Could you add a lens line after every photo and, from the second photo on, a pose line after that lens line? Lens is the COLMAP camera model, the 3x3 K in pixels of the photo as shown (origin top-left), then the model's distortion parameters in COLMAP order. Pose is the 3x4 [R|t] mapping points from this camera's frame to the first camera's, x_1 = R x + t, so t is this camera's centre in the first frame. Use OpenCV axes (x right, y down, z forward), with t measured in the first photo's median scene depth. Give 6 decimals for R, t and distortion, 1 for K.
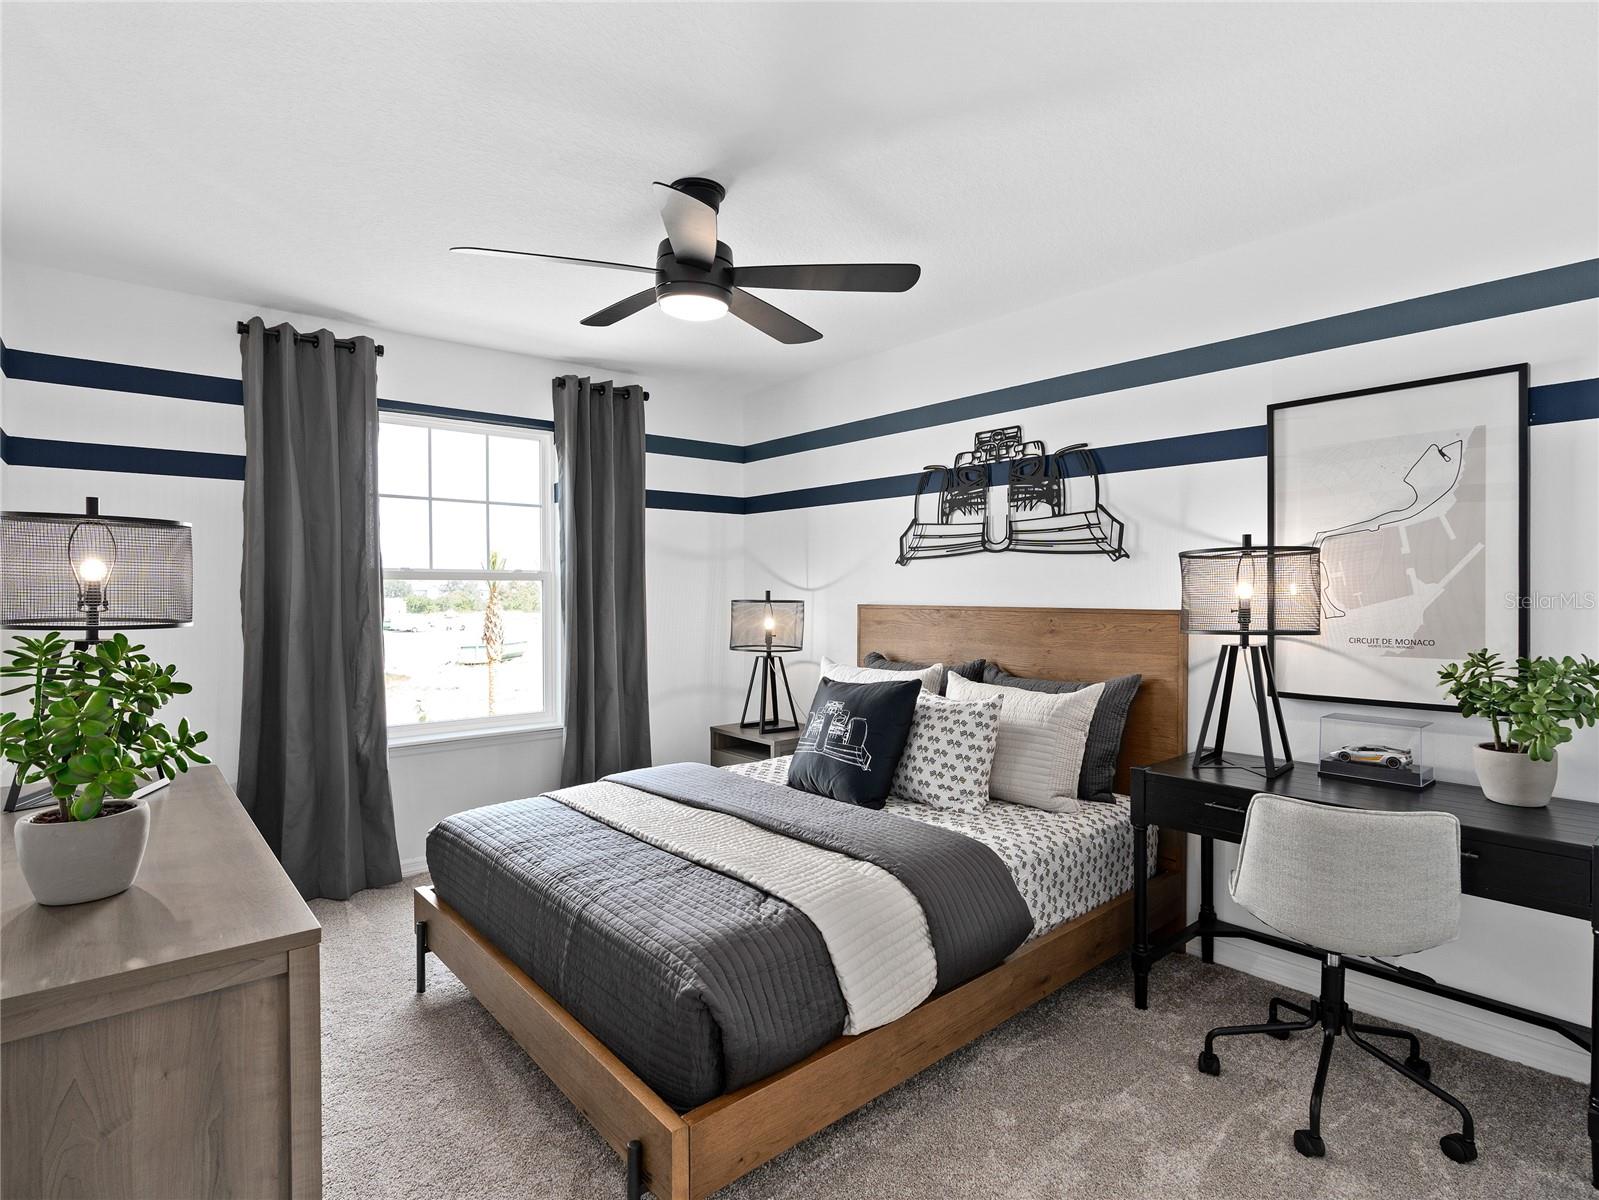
lens RADIAL K [[807.3, 0, 798.3], [0, 807.3, 603.4], [0, 0, 1]] dist [-0.014508, 0.005900]
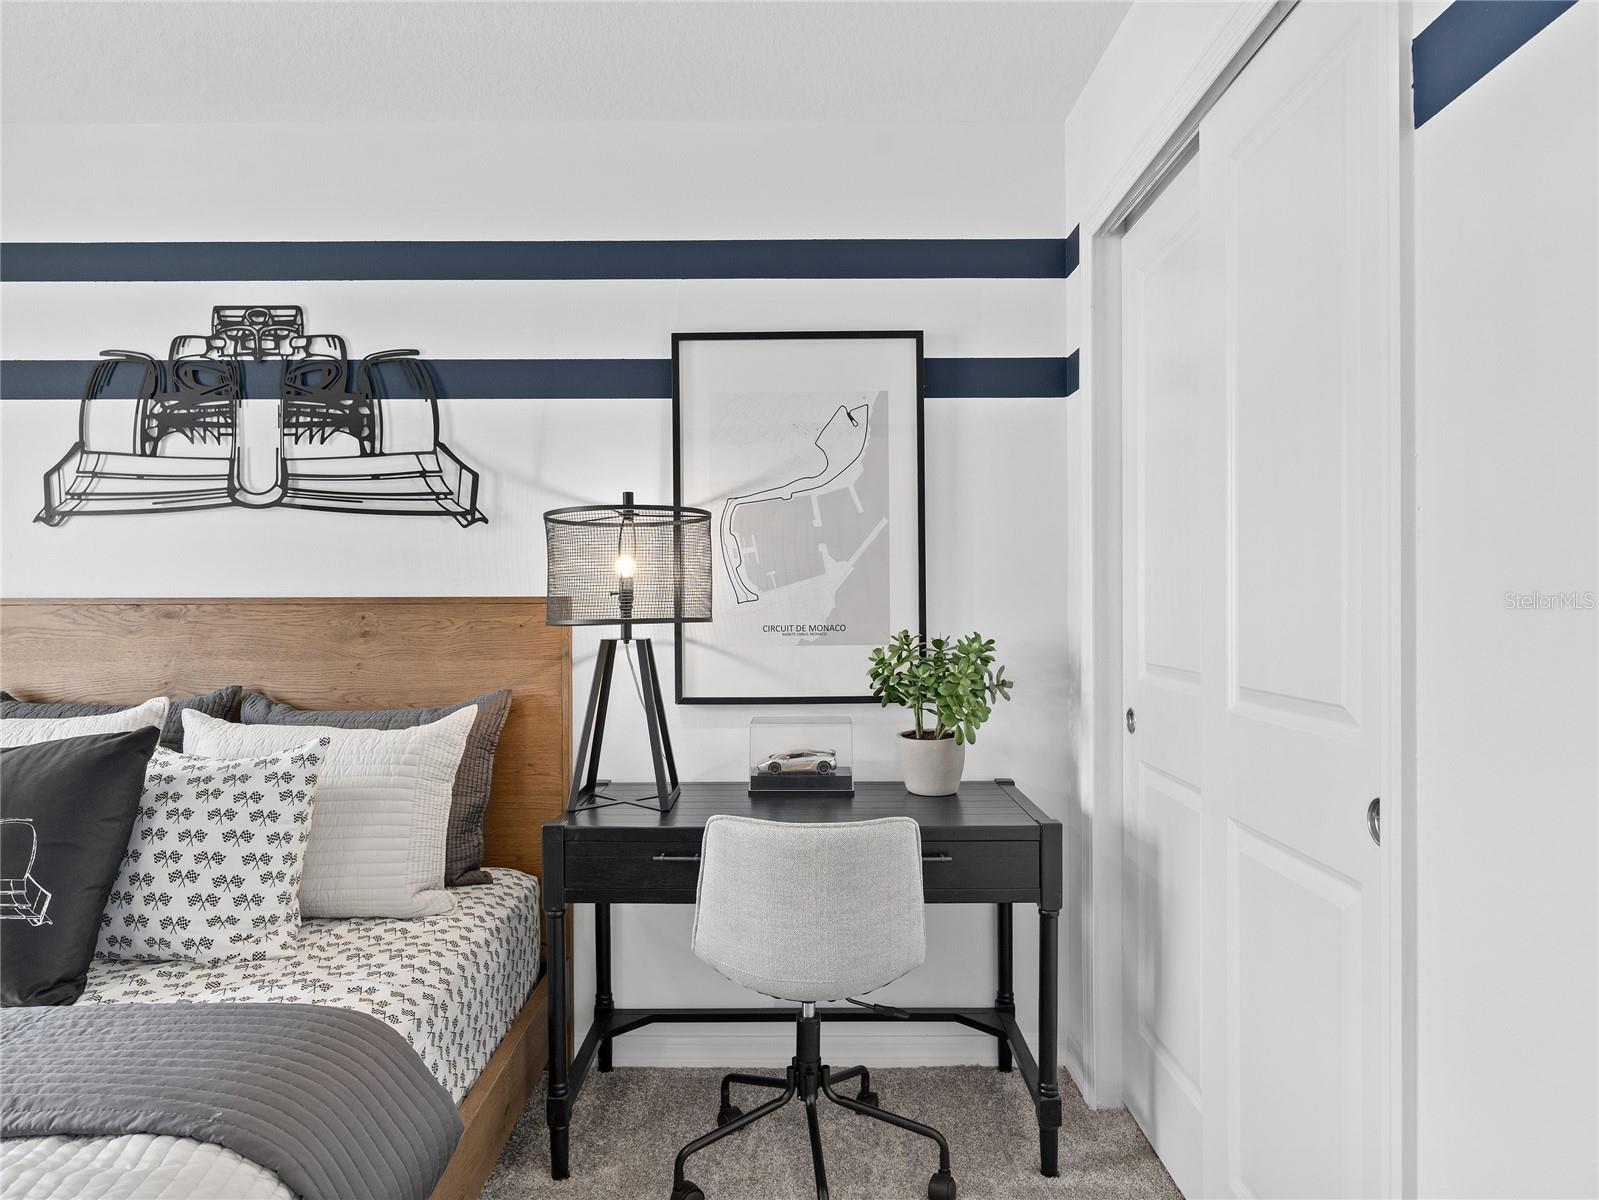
lens RADIAL K [[996.2, 0, 799.5], [0, 996.2, 600.0], [0, 0, 1]] dist [-0.005450, 0.003705]
pose [[0.655966, -0.002716, 0.754785, -0.067725], [0.013382, 0.999878, -0.008032, 0.022675], [-0.754671, 0.015369, 0.655923, 0.262943]]
